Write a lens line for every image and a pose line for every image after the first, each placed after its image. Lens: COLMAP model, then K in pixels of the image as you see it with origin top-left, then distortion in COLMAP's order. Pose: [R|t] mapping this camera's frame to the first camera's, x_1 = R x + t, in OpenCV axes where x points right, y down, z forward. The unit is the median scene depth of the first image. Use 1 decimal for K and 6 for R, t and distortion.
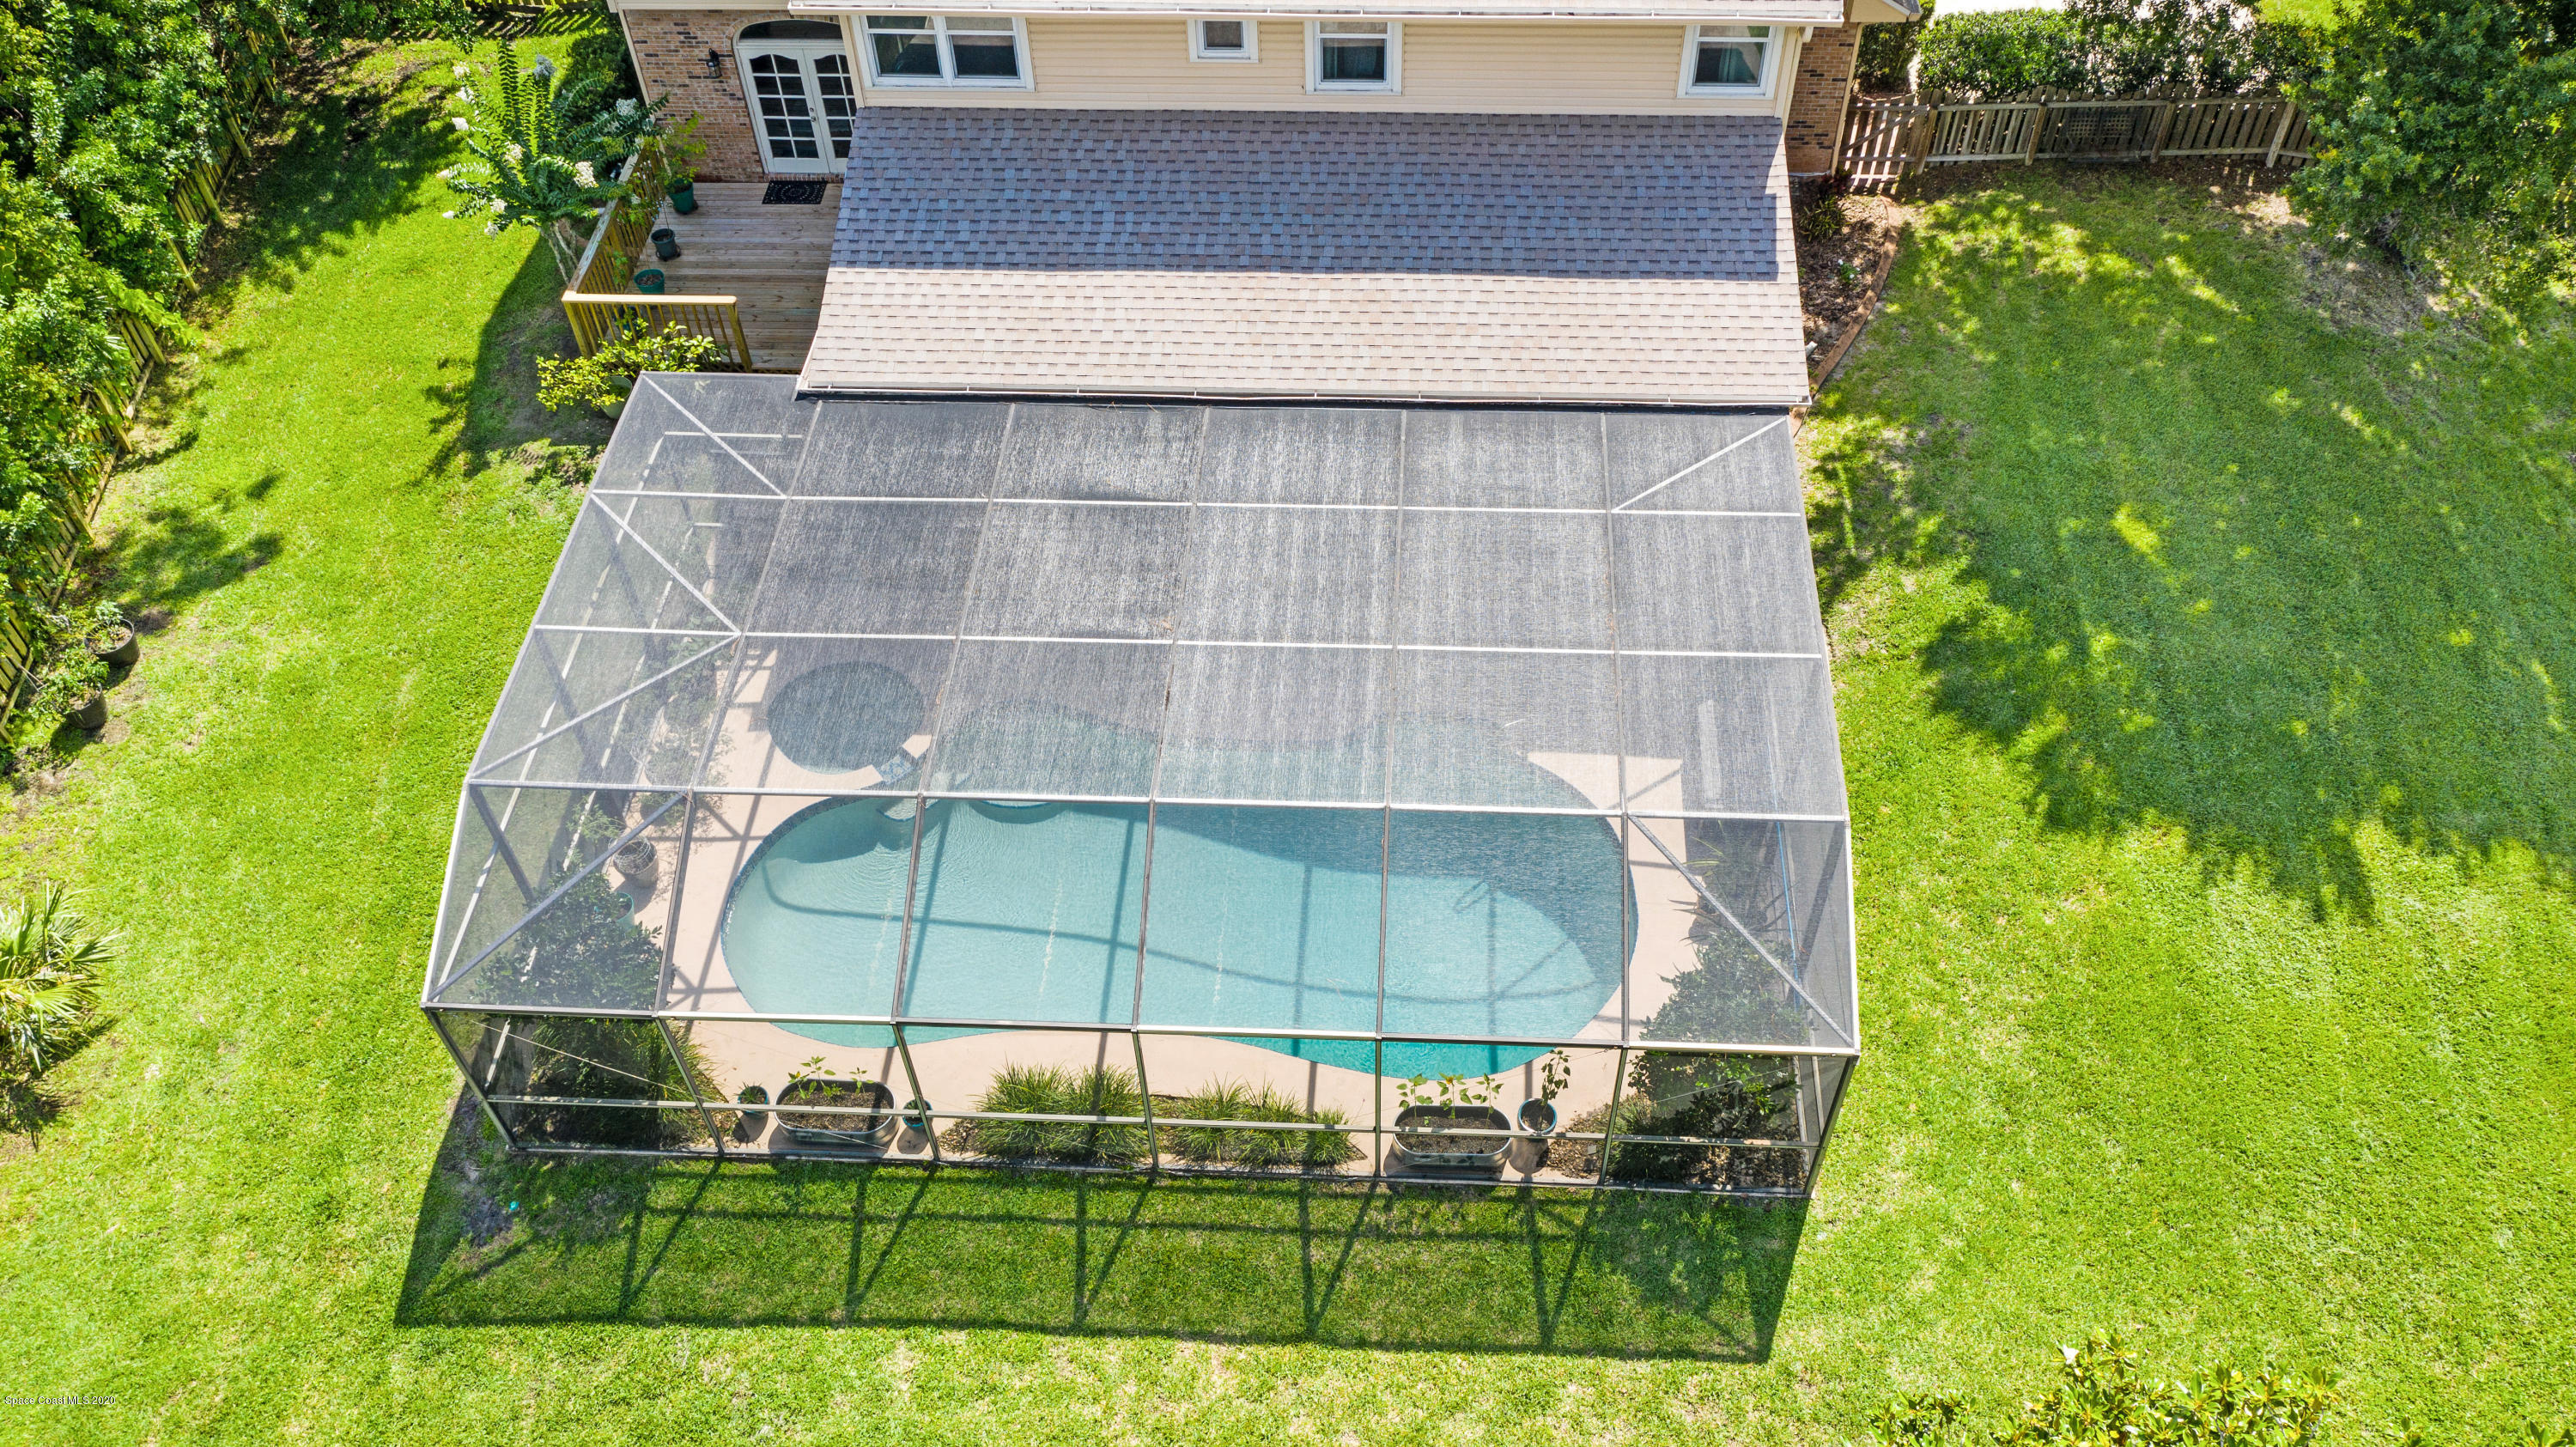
lens RADIAL K [[2039.9, 0, 1296.7], [0, 2039.9, 734.7], [0, 0, 1]] dist [-0.012293, 0.007294]
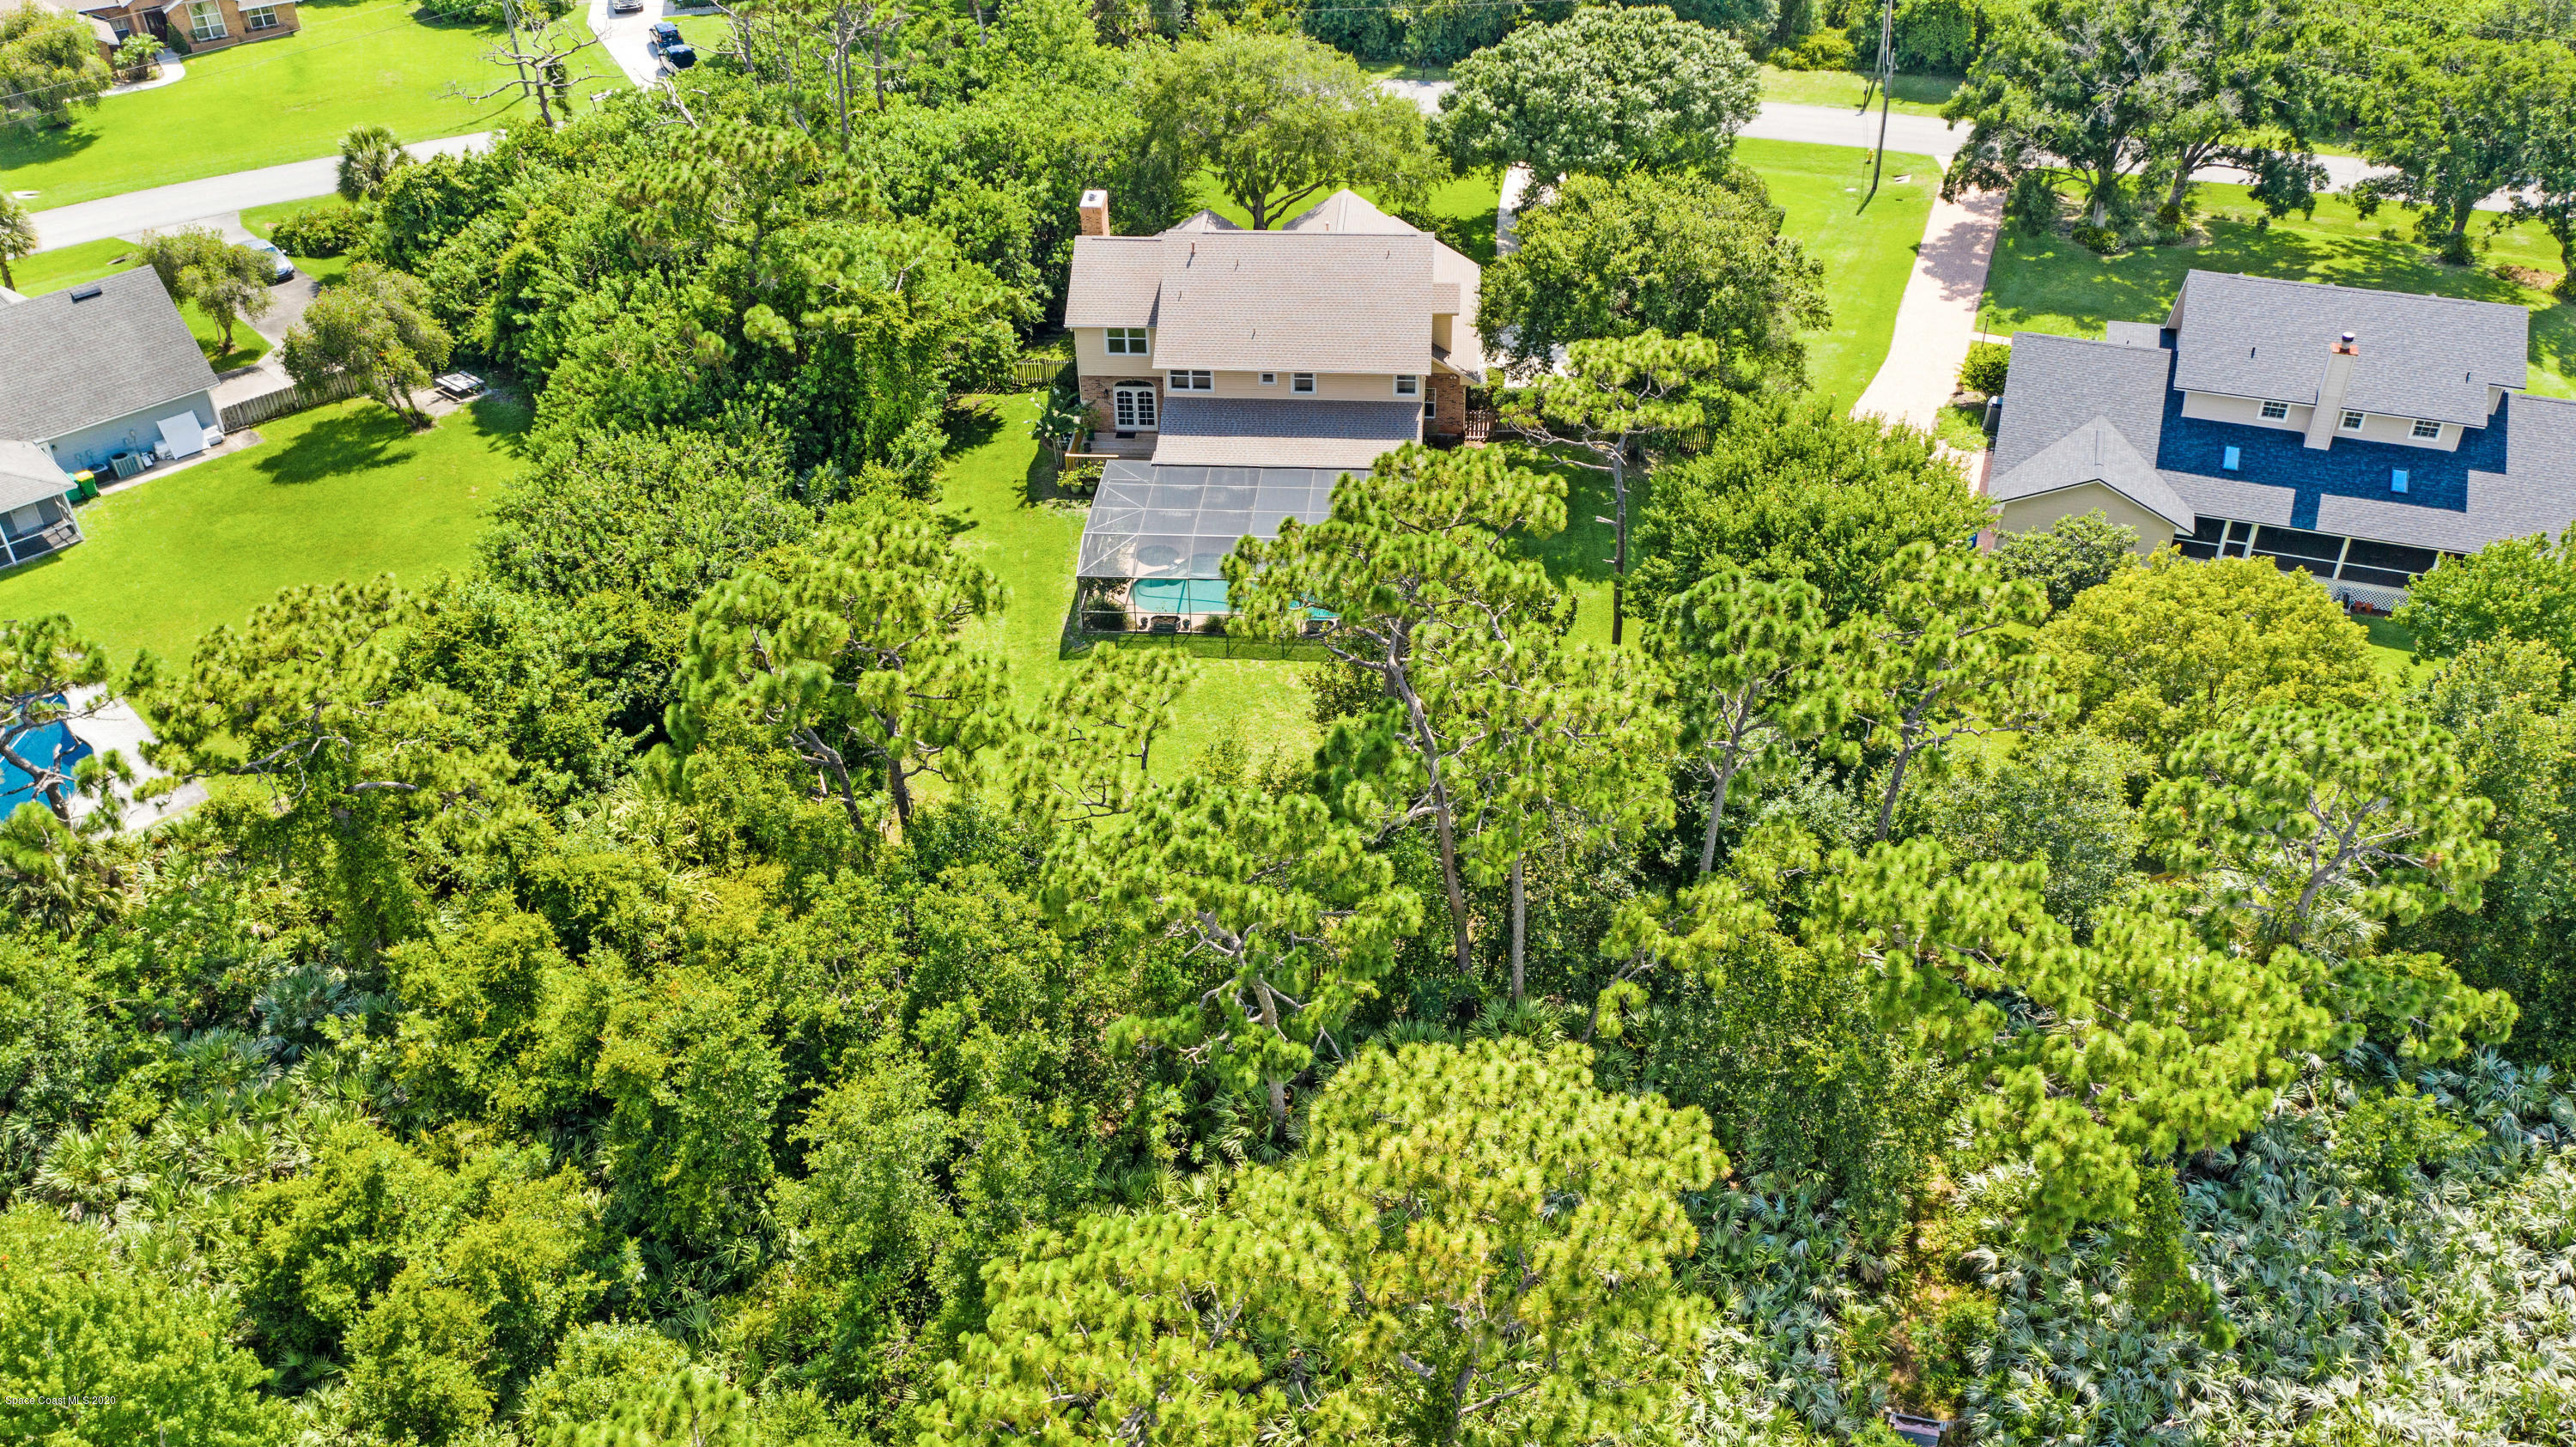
lens RADIAL K [[2039.9, 0, 1285.8], [0, 2039.9, 730.6], [0, 0, 1]] dist [-0.012293, 0.007294]
pose [[0.999755, 0.017805, -0.013148, 0.056228], [-0.020382, 0.972195, -0.233282, 1.148864], [0.008629, 0.233493, 0.972320, -2.461687]]
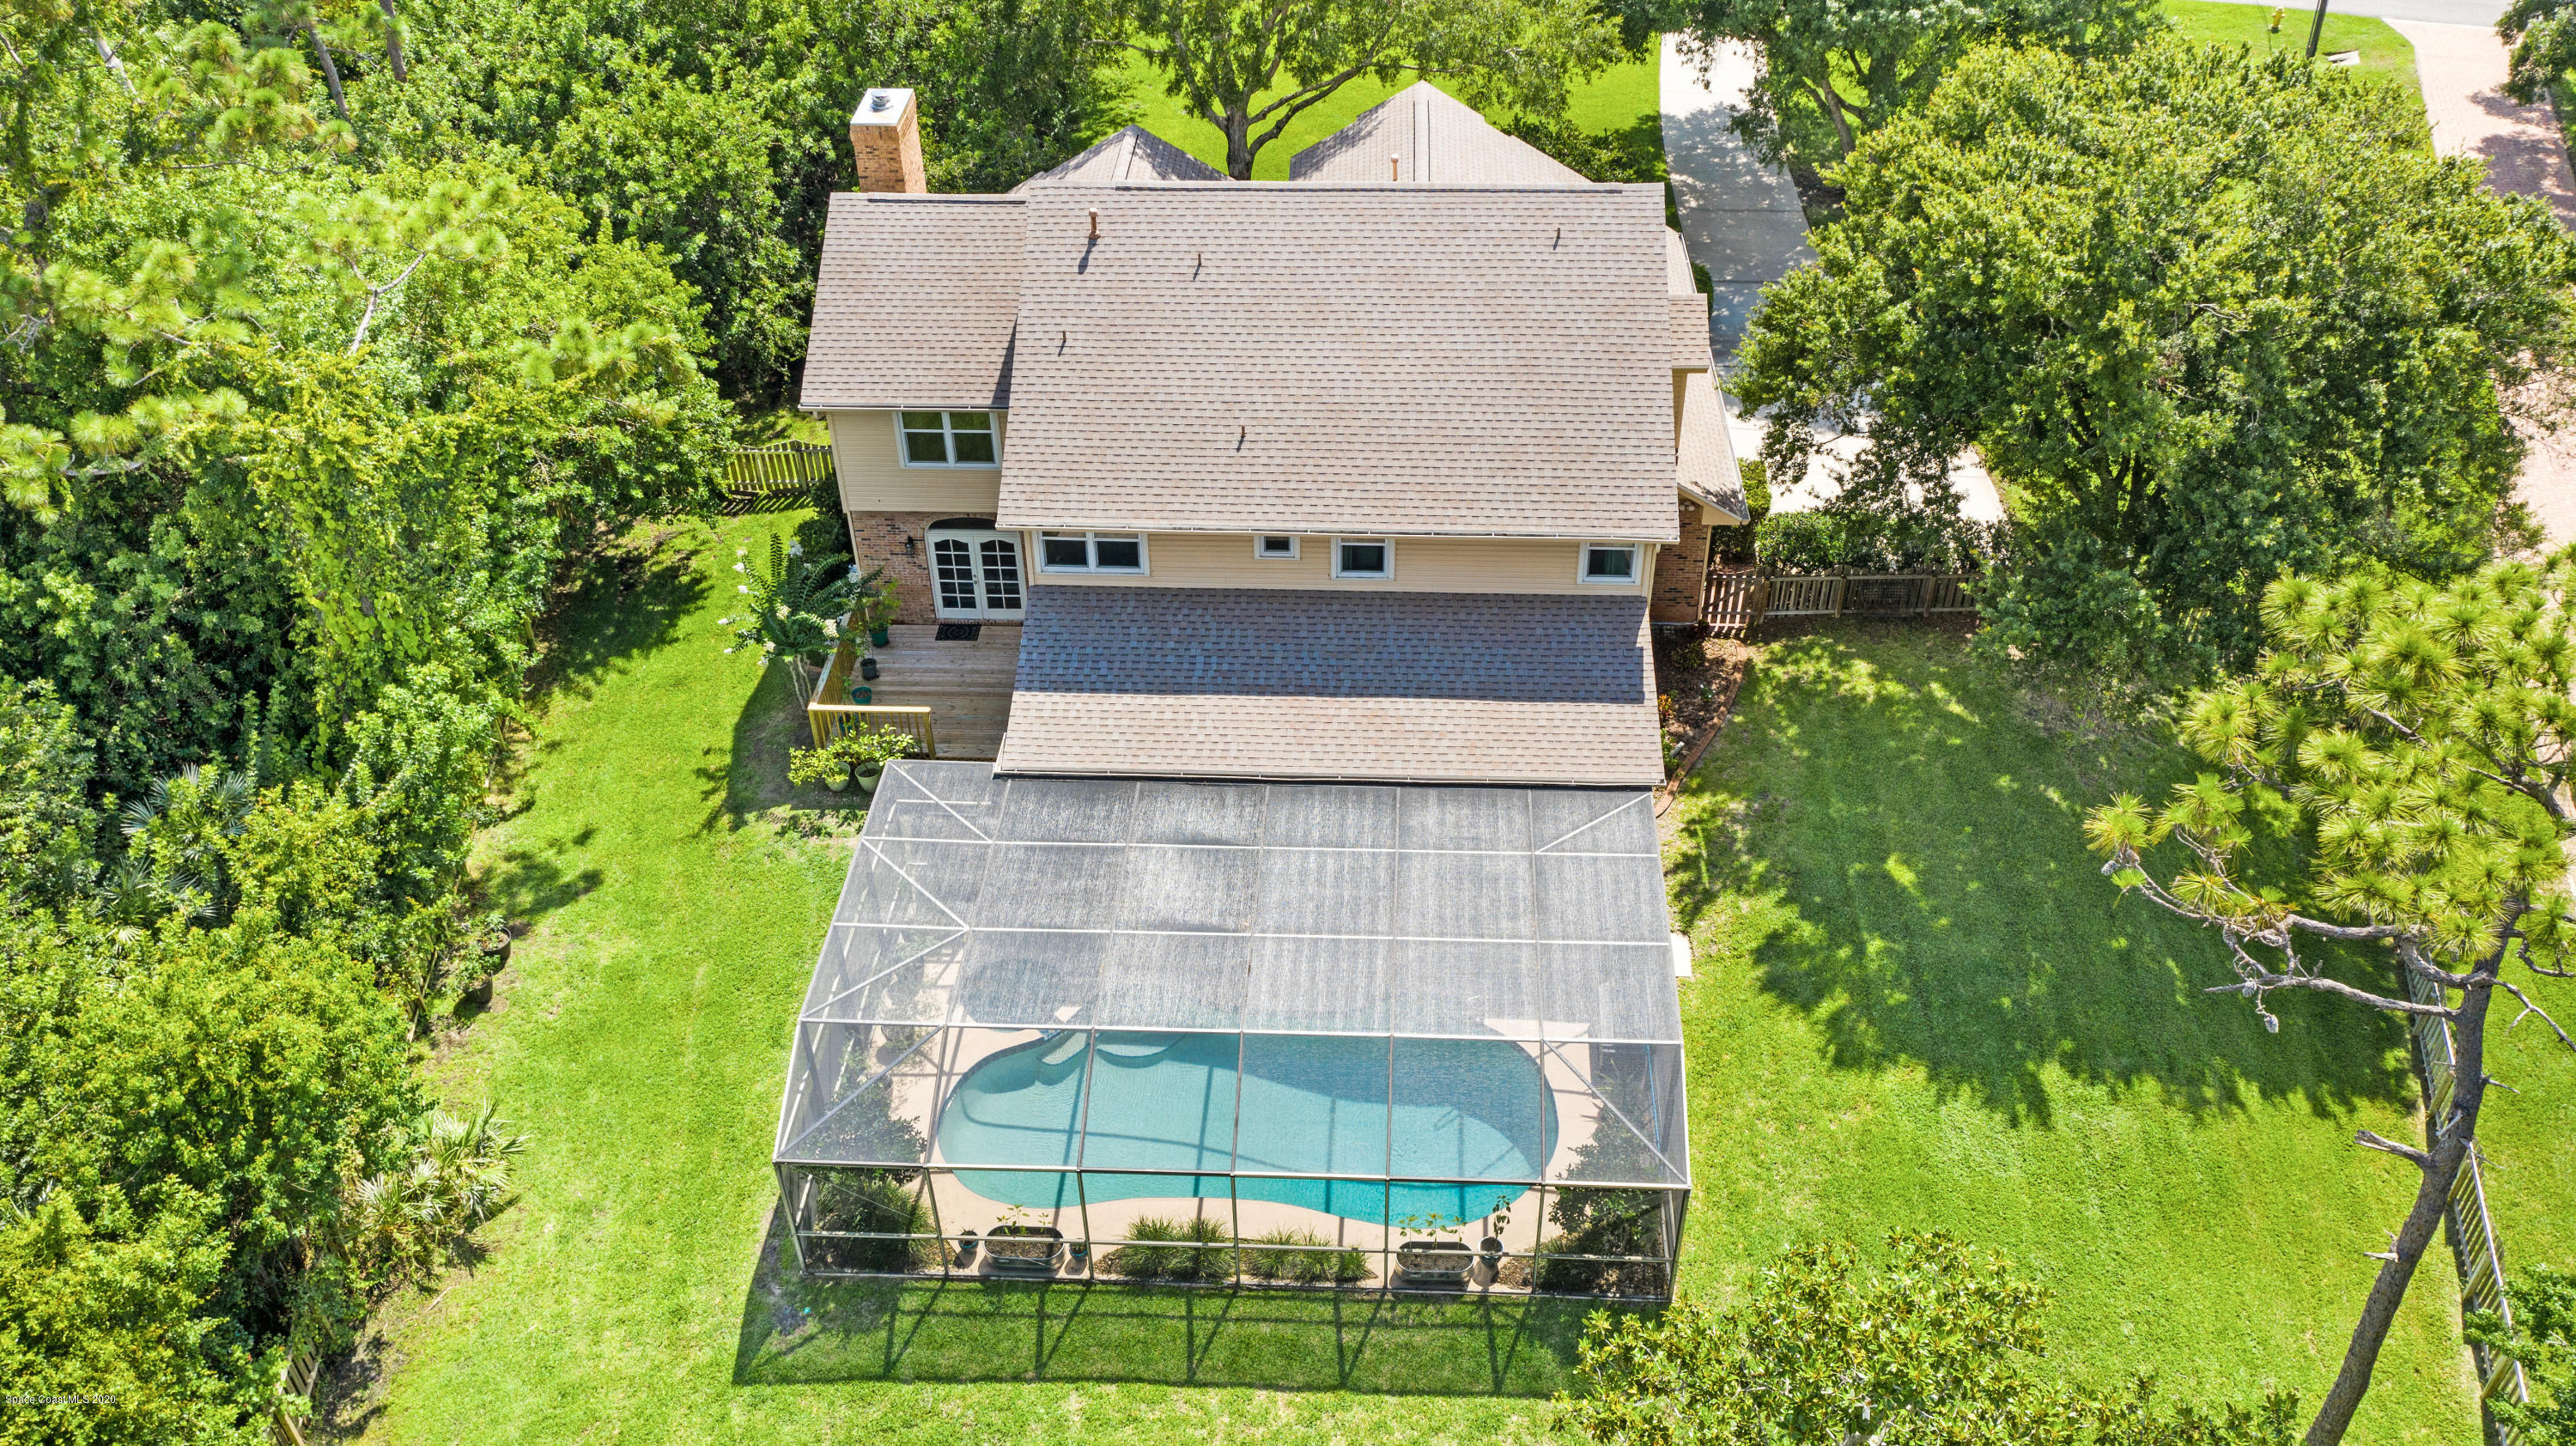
lens RADIAL K [[2039.8, 0, 1292.6], [0, 2039.8, 728.3], [0, 0, 1]] dist [-0.012293, 0.007294]
pose [[0.999945, 0.004887, 0.009284, -0.038752], [-0.003055, 0.982164, -0.188001, 0.079986], [-0.010037, 0.187963, 0.982125, -0.478013]]
